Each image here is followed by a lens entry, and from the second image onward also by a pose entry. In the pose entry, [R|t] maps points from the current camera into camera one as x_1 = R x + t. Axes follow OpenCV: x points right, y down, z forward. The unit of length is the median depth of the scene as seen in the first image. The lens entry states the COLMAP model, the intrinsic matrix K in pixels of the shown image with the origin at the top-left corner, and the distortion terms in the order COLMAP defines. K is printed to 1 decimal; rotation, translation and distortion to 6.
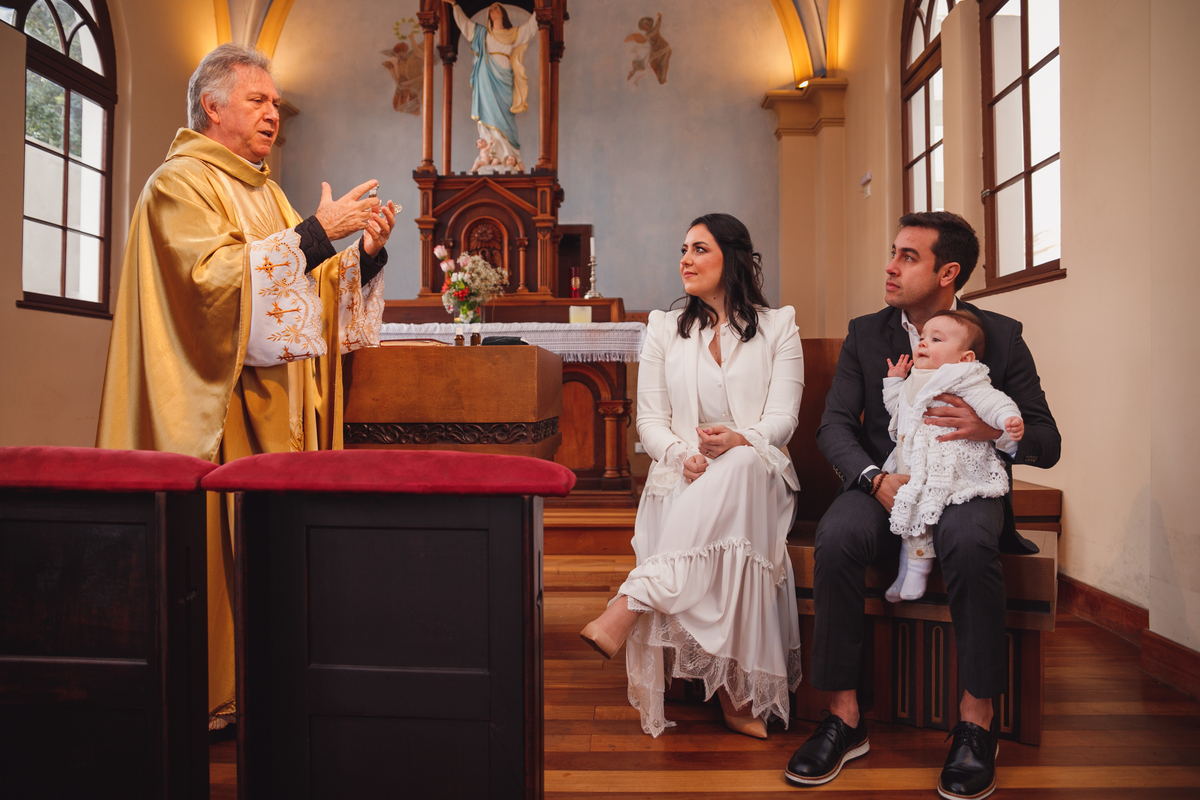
lens RADIAL K [[870.1, 0, 598.6], [0, 870.1, 388.1], [0, 0, 1]] dist [-0.118946, 0.100834]
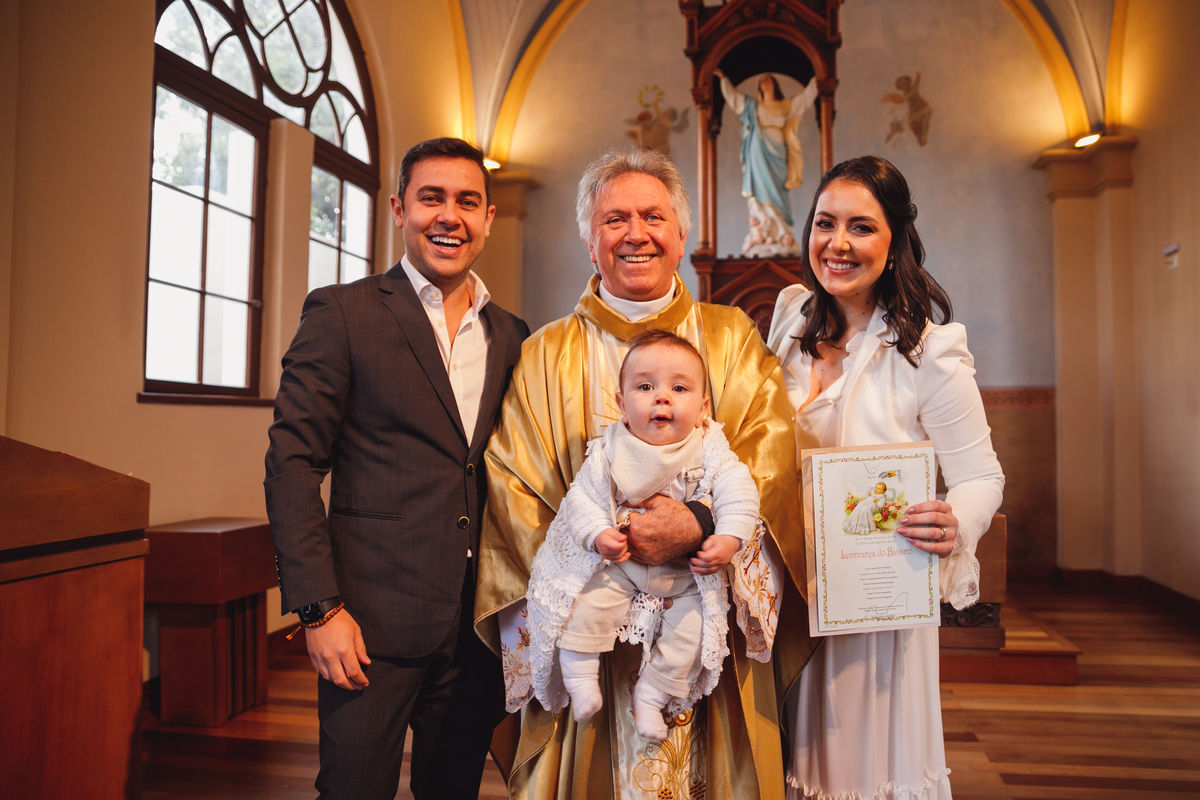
lens RADIAL K [[887.3, 0, 647.6], [0, 887.3, 394.2], [0, 0, 1]] dist [-0.112857, 0.087881]
pose [[0.992350, -0.006624, -0.123276, -0.133854], [0.001989, 0.999288, -0.037683, -0.058229], [0.123438, 0.037150, 0.991657, 0.030480]]
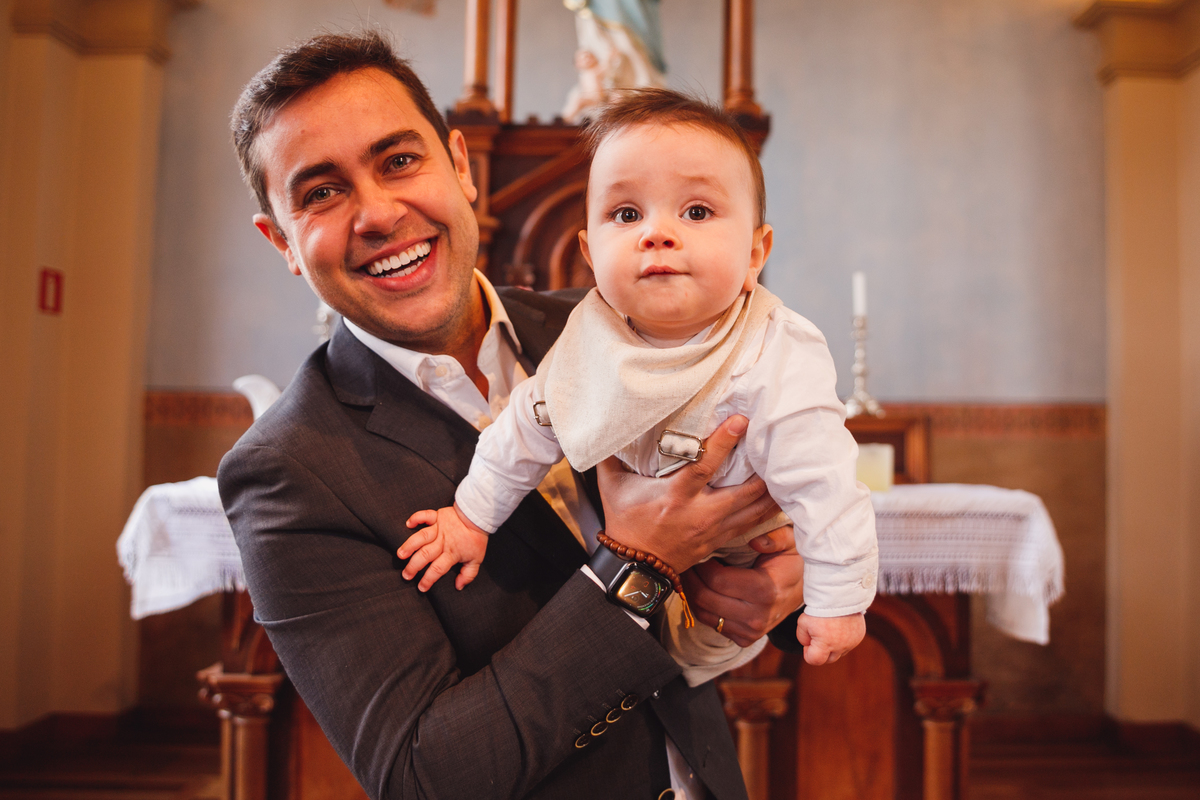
lens RADIAL K [[1096.0, 0, 672.3], [0, 1096.0, 385.3], [0, 0, 1]] dist [-0.043655, -0.004936]
pose [[0.998186, 0.016000, 0.058036, -0.121815], [-0.013794, 0.999175, -0.038202, -0.086781], [-0.058599, 0.037332, 0.997583, 0.416313]]
